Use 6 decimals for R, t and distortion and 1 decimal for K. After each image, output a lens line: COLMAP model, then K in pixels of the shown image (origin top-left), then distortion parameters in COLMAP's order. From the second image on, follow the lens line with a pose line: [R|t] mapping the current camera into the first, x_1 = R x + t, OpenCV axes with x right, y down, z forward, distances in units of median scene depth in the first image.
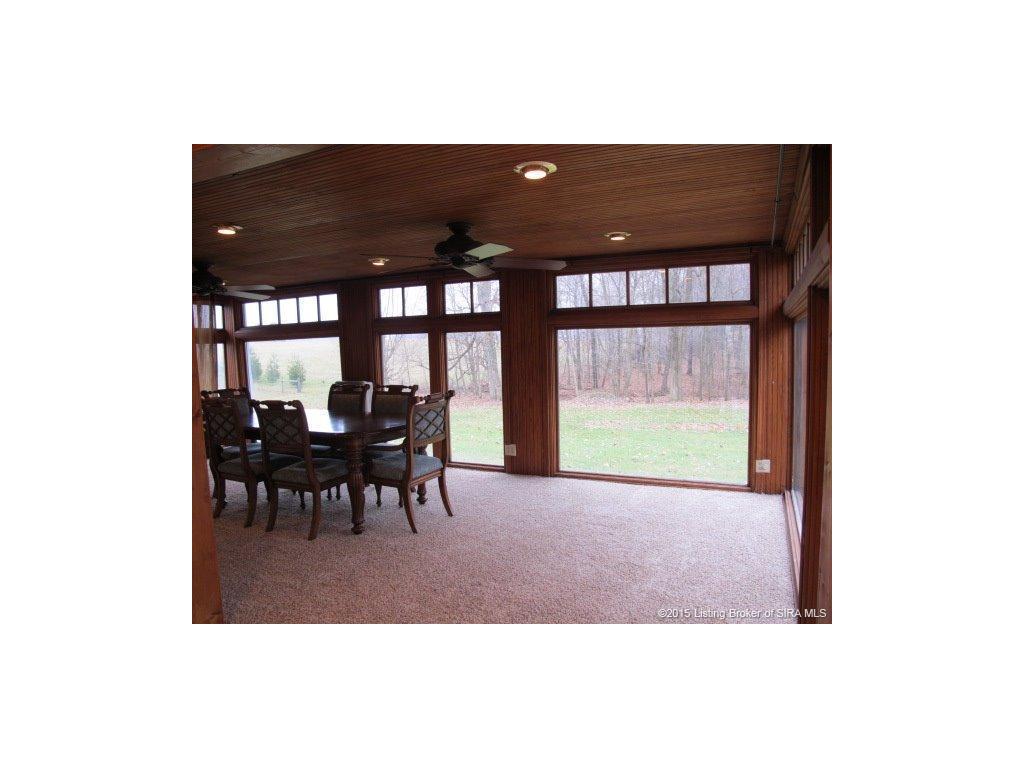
lens RADIAL K [[538.7, 0, 512.0], [0, 538.7, 384.0], [0, 0, 1]] dist [-0.097299, 0.000317]
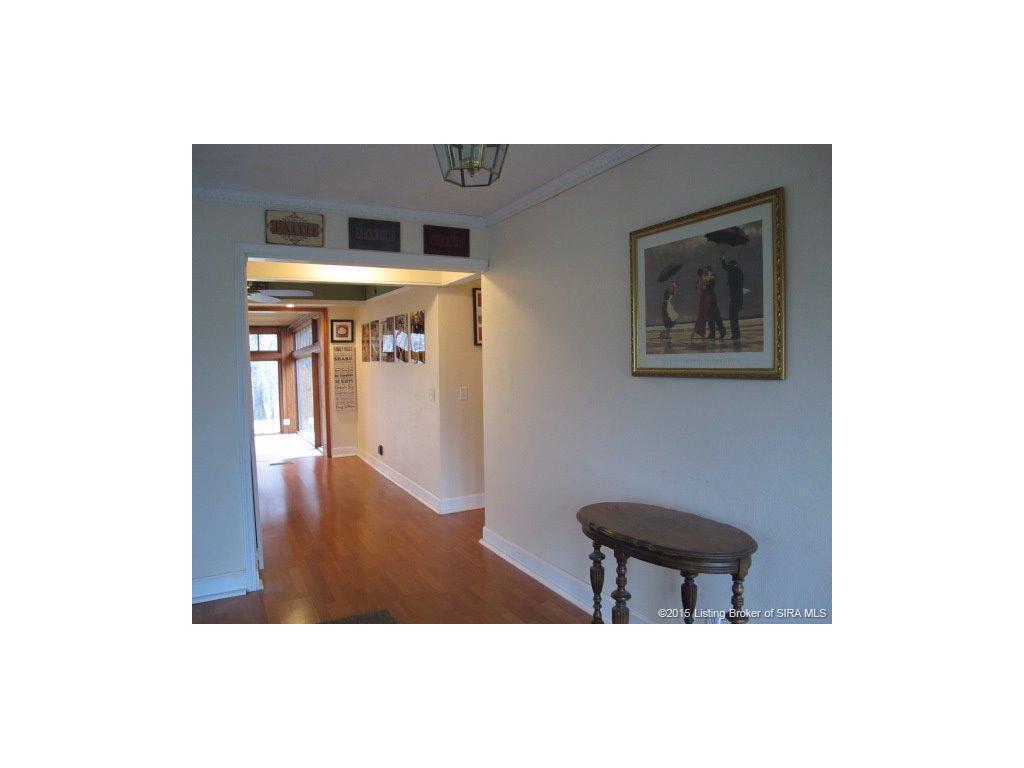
lens RADIAL K [[538.7, 0, 512.0], [0, 538.7, 384.0], [0, 0, 1]] dist [-0.097299, 0.000317]
pose [[0.581067, -0.020420, 0.813600, -0.696998], [0.071987, 0.997056, -0.026388, 0.102395], [-0.810666, 0.073902, 0.580826, -0.972321]]
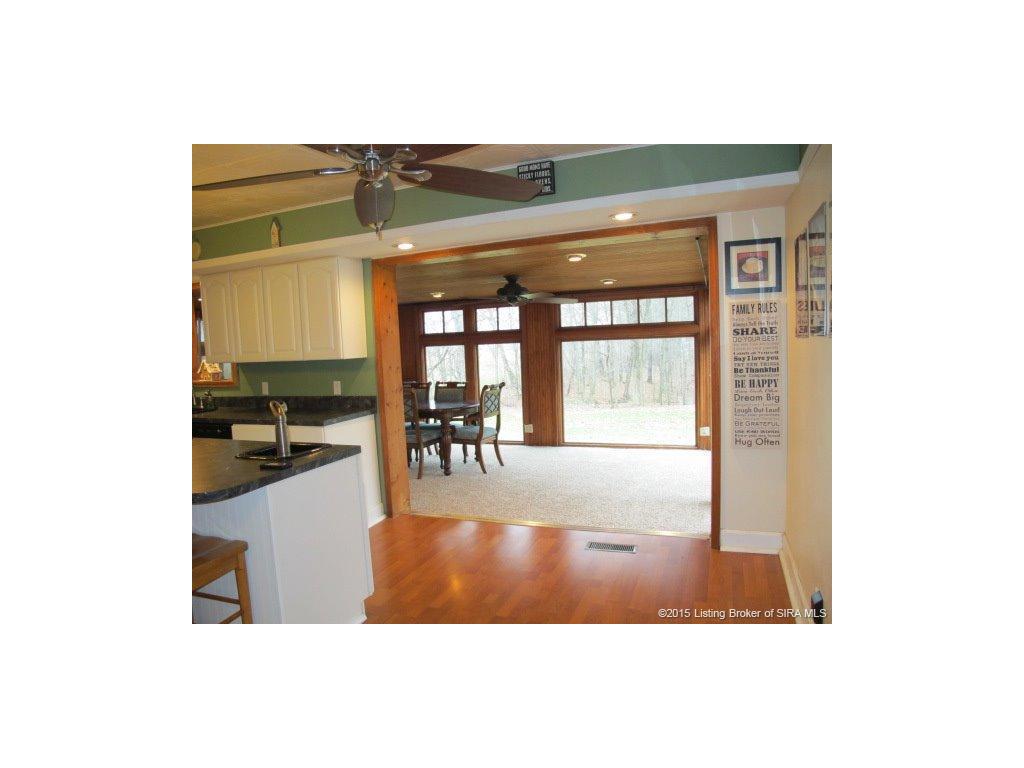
lens RADIAL K [[538.7, 0, 512.0], [0, 538.7, 384.0], [0, 0, 1]] dist [-0.097299, 0.000317]
pose [[0.997372, -0.014747, 0.070936, -0.146371], [0.016280, 0.999645, -0.021072, 0.037081], [-0.070600, 0.022171, 0.997258, -0.393901]]
